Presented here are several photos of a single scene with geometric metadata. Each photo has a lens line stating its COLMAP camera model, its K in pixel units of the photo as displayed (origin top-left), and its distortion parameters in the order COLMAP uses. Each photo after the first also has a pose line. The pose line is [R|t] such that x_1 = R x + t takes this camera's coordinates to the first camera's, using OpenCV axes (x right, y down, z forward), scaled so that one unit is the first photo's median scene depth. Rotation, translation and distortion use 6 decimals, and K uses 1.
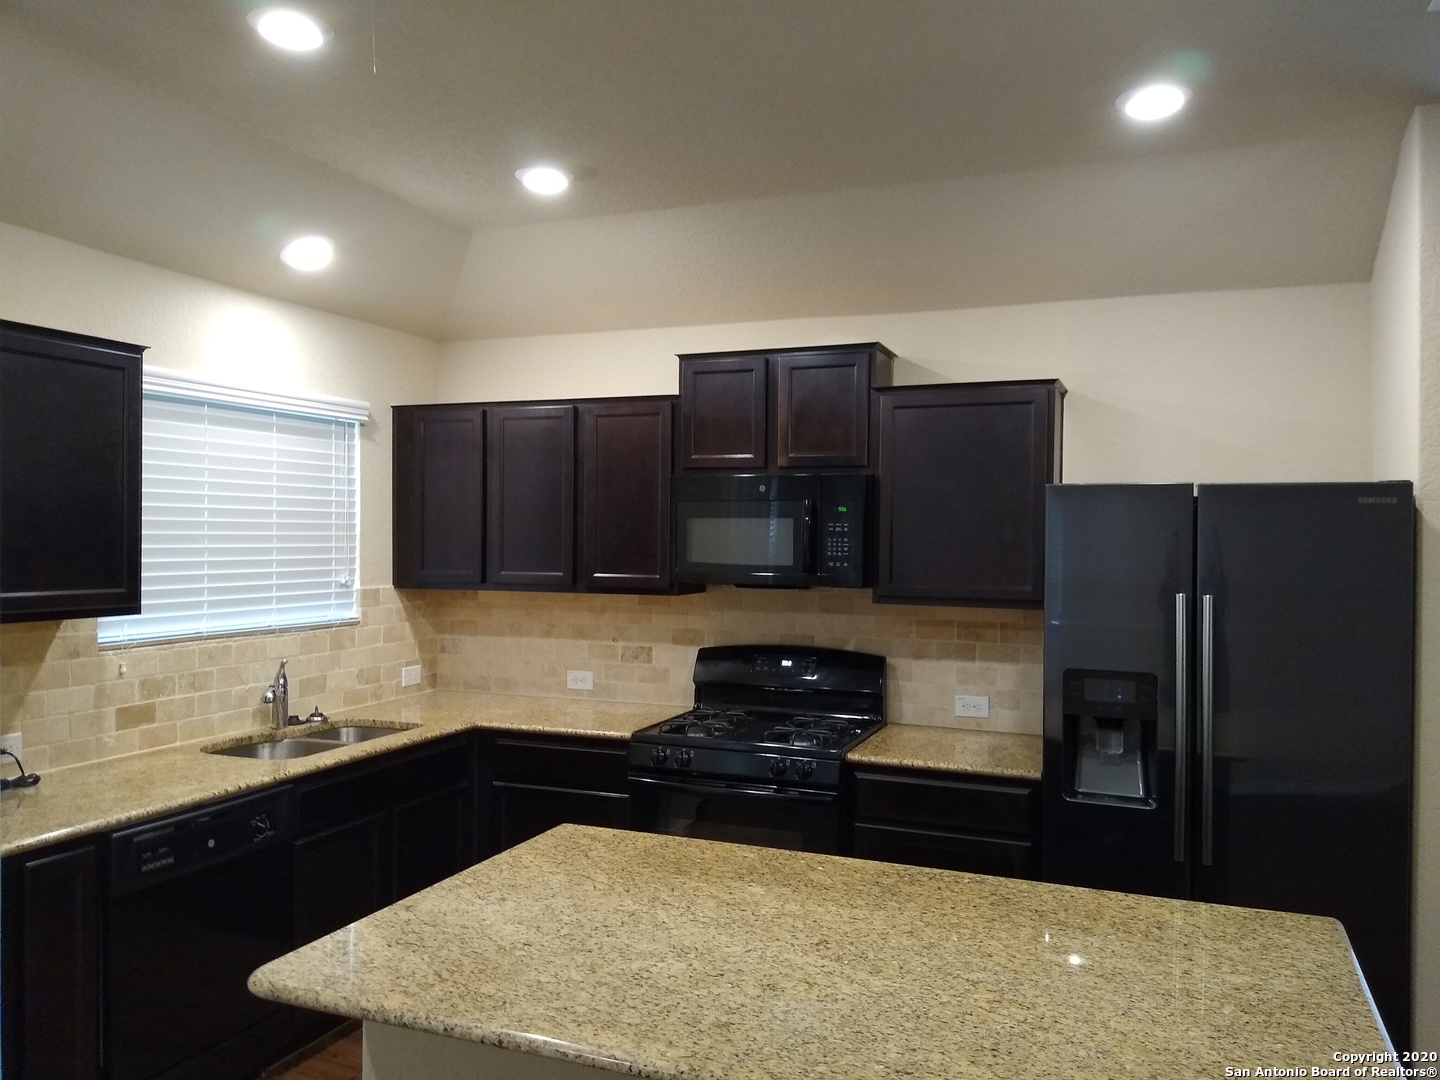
lens RADIAL K [[1127.5, 0, 720.0], [0, 1127.5, 540.0], [0, 0, 1]] dist [0.089431, -0.139305]
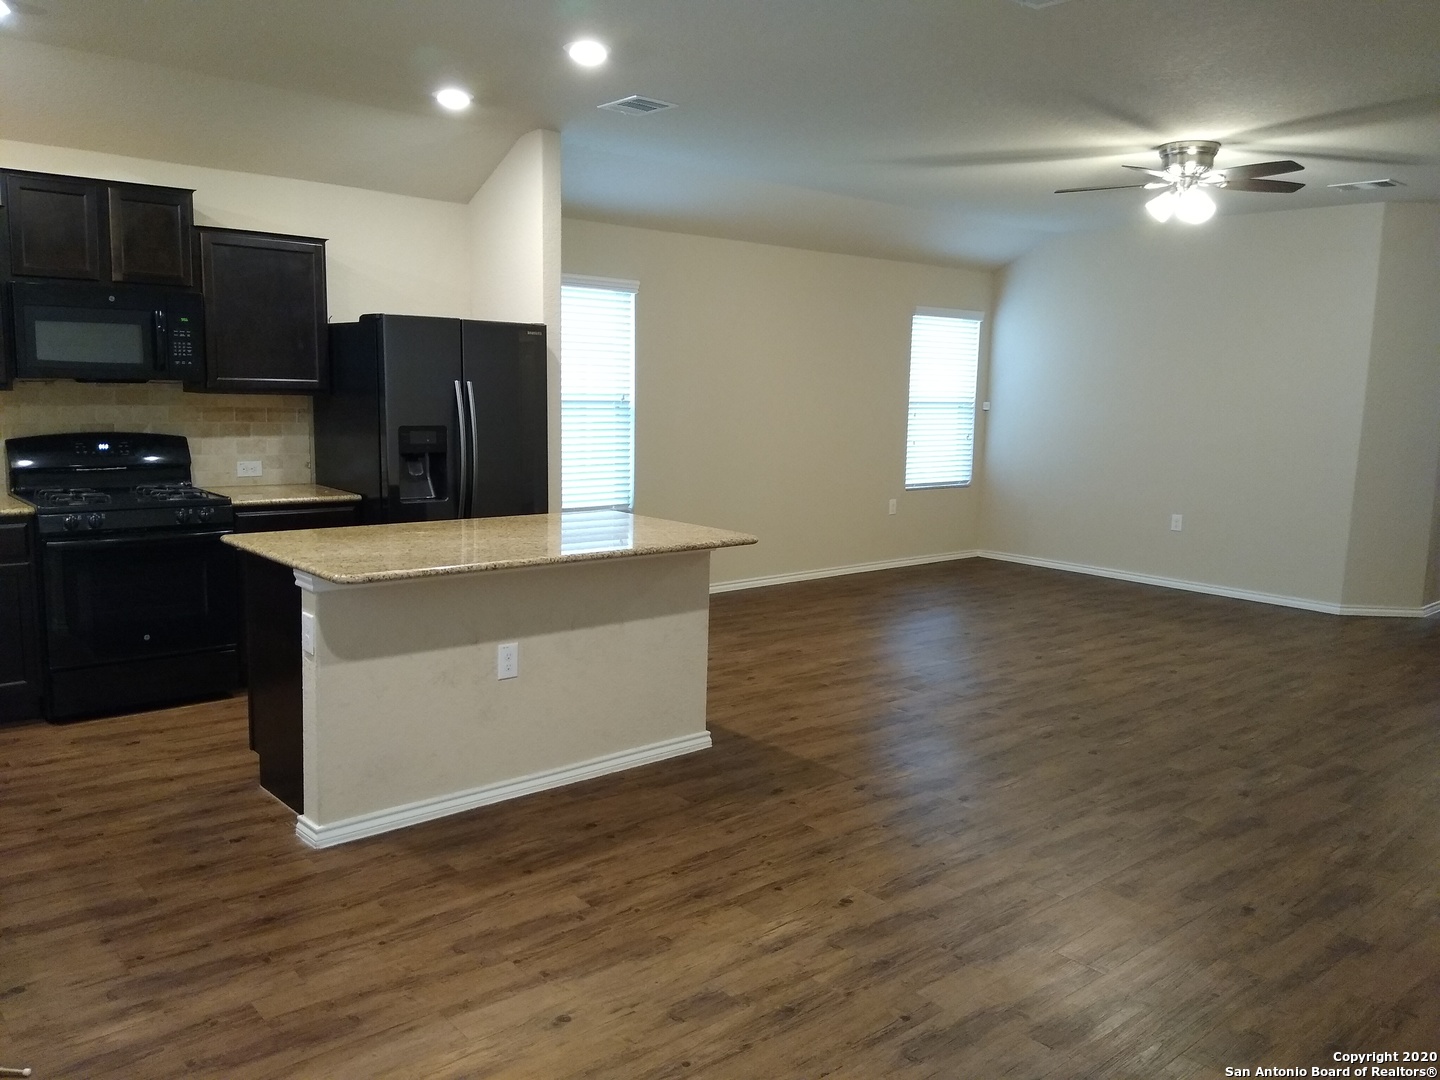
lens RADIAL K [[1127.5, 0, 720.0], [0, 1127.5, 540.0], [0, 0, 1]] dist [0.089431, -0.139305]
pose [[0.450219, -0.121599, 0.884600, -0.748588], [-0.014299, 0.989575, 0.143307, 0.024030], [-0.892804, -0.077168, 0.443786, -0.139316]]
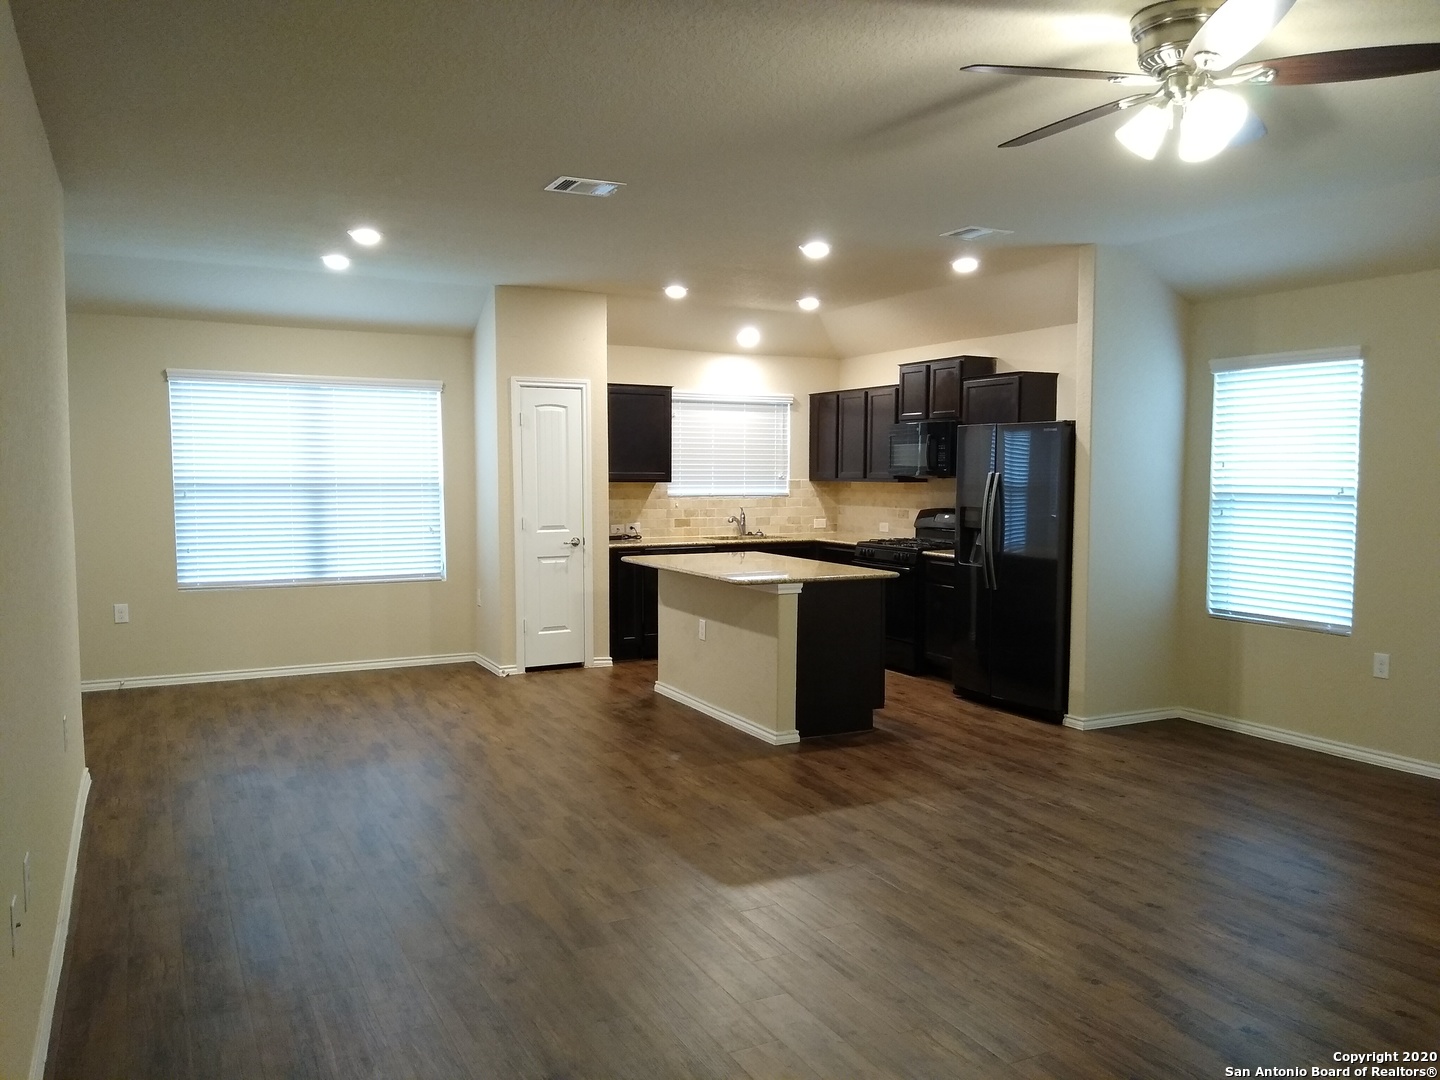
lens RADIAL K [[1127.5, 0, 720.0], [0, 1127.5, 540.0], [0, 0, 1]] dist [0.089431, -0.139305]
pose [[0.750383, 0.037371, -0.659946, 1.094097], [-0.003093, 0.998588, 0.053031, 0.046302], [0.660996, -0.037752, 0.749439, -0.771883]]
